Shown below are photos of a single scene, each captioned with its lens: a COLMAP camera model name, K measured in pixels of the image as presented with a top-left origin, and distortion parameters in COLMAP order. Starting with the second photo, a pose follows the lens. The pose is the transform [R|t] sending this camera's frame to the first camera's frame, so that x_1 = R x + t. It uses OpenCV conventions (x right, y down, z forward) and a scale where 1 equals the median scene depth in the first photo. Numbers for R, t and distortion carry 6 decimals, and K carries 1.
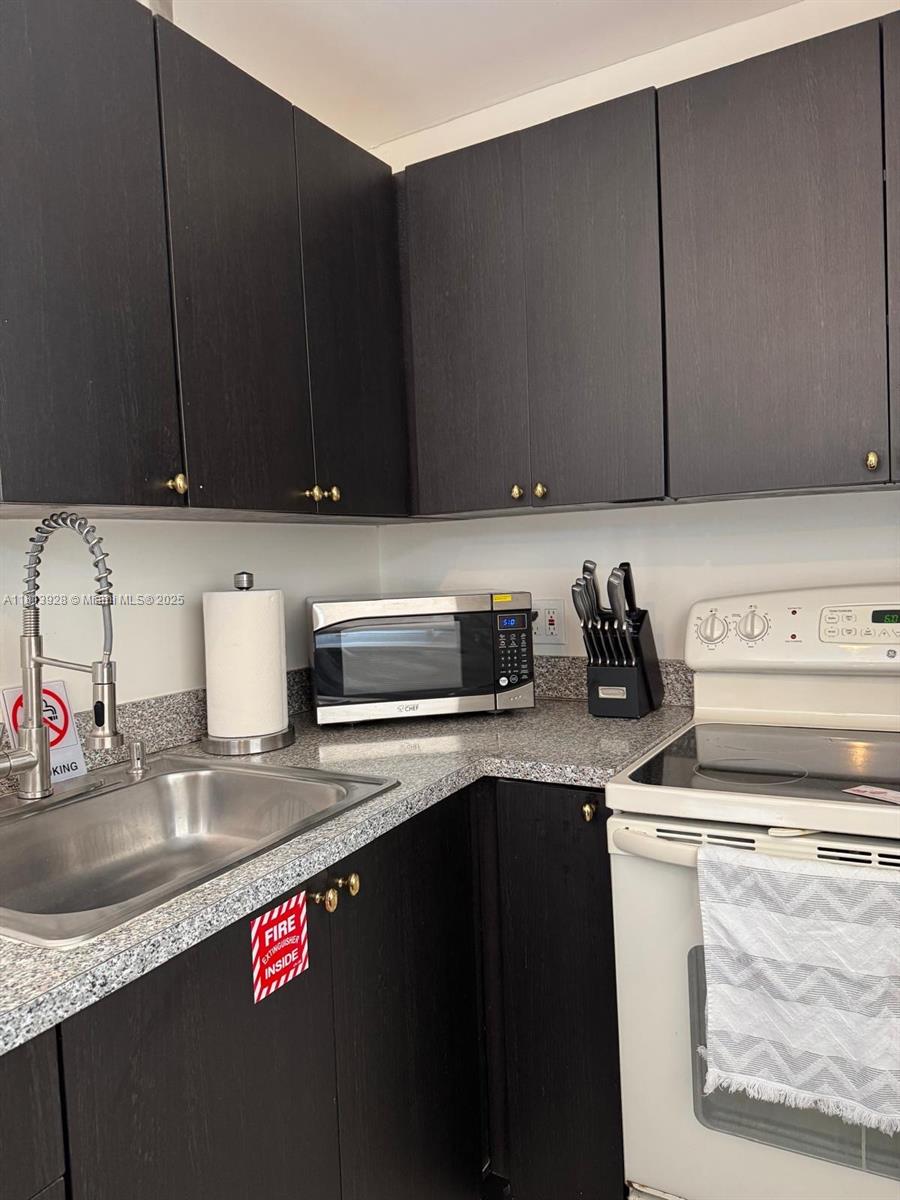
lens RADIAL K [[827.6, 0, 450.0], [0, 827.6, 600.0], [0, 0, 1]] dist [0.077248, -0.114559]
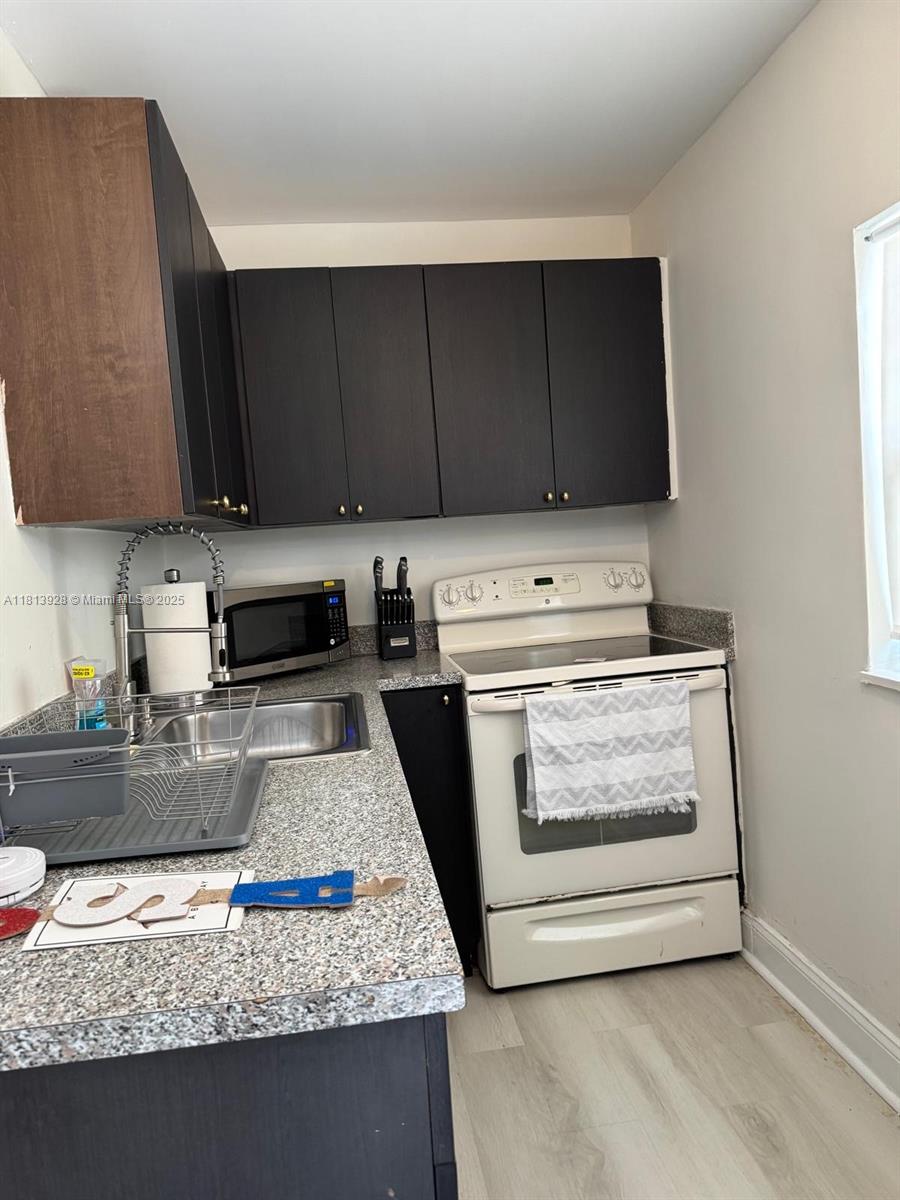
lens RADIAL K [[833.2, 0, 450.0], [0, 833.2, 600.0], [0, 0, 1]] dist [0.107271, -0.207334]
pose [[0.798546, -0.056301, 0.599295, -0.859372], [0.069230, 0.997600, 0.001472, 0.051432], [-0.597939, 0.040314, 0.800527, -0.384366]]
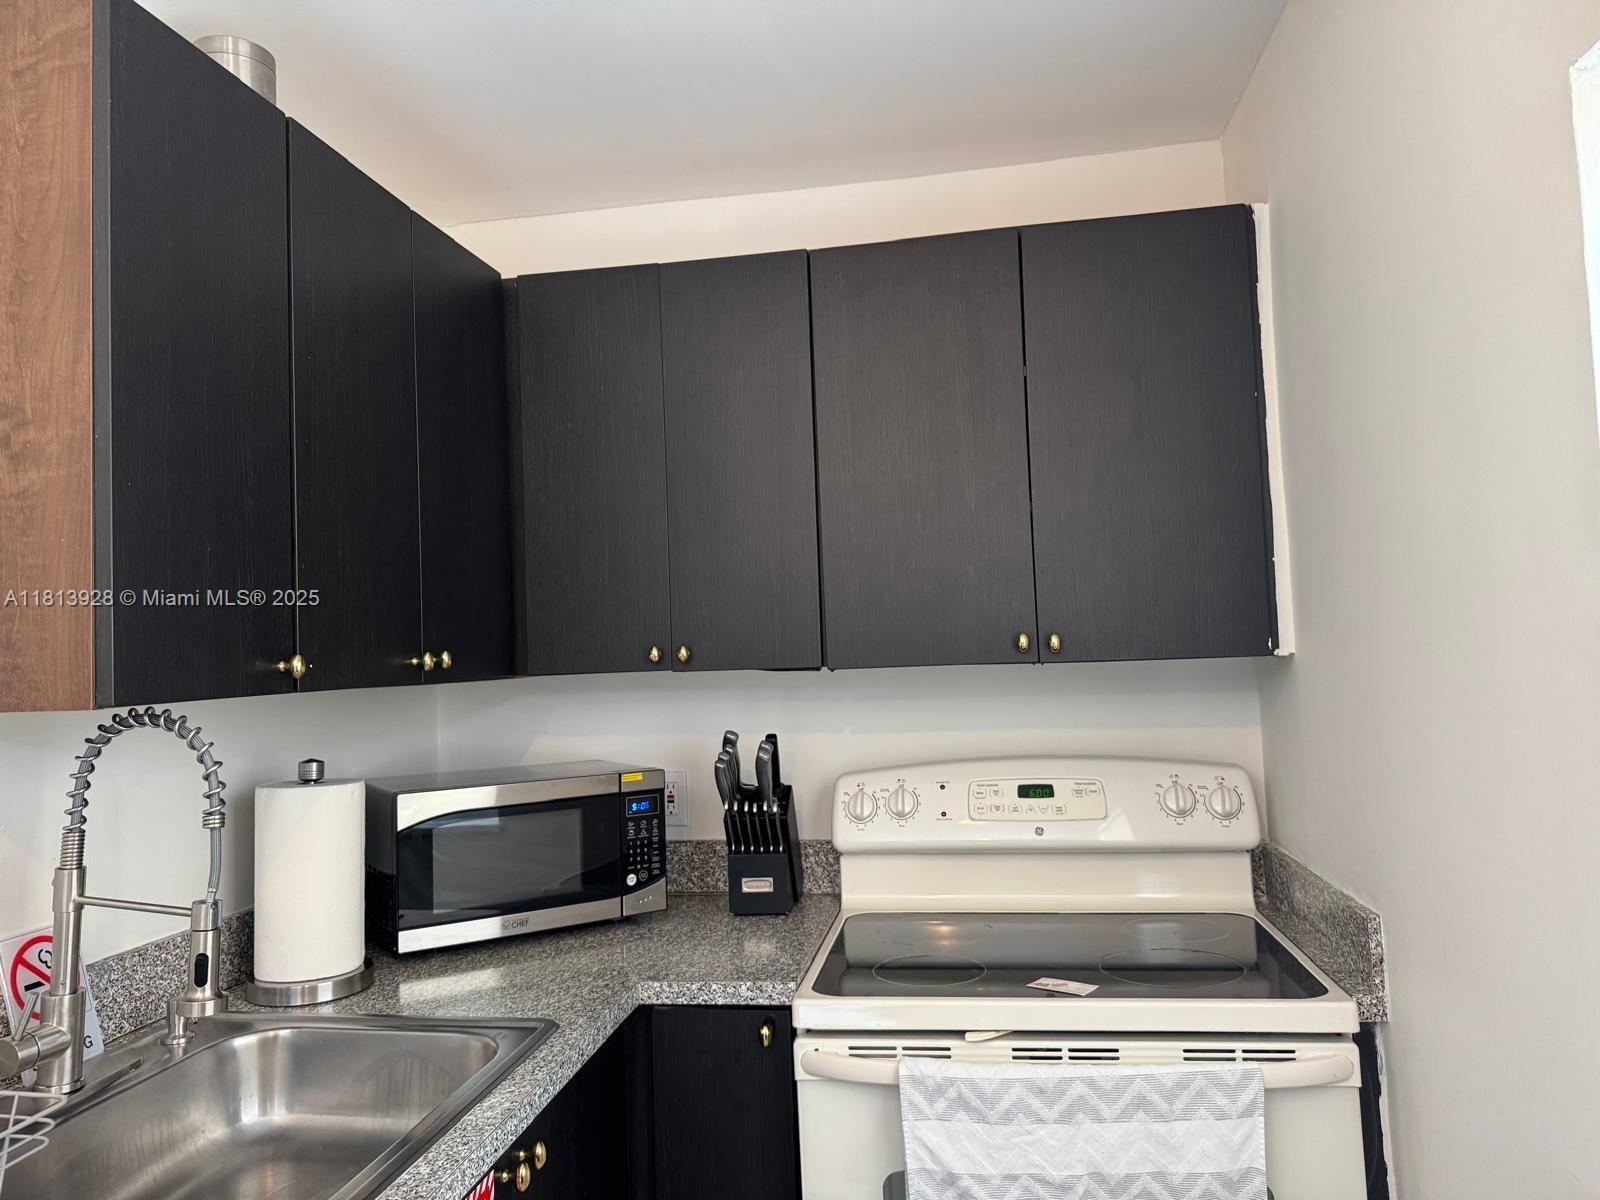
lens RADIAL K [[1122.5, 0, 791.2], [0, 1122.5, 581.4], [0, 0, 1]] dist [0.096455, -0.148348]
pose [[0.939848, 0.031432, 0.340144, -0.243003], [0.010786, 0.992530, -0.121520, -0.079556], [-0.341423, 0.117879, 0.932489, -0.199075]]
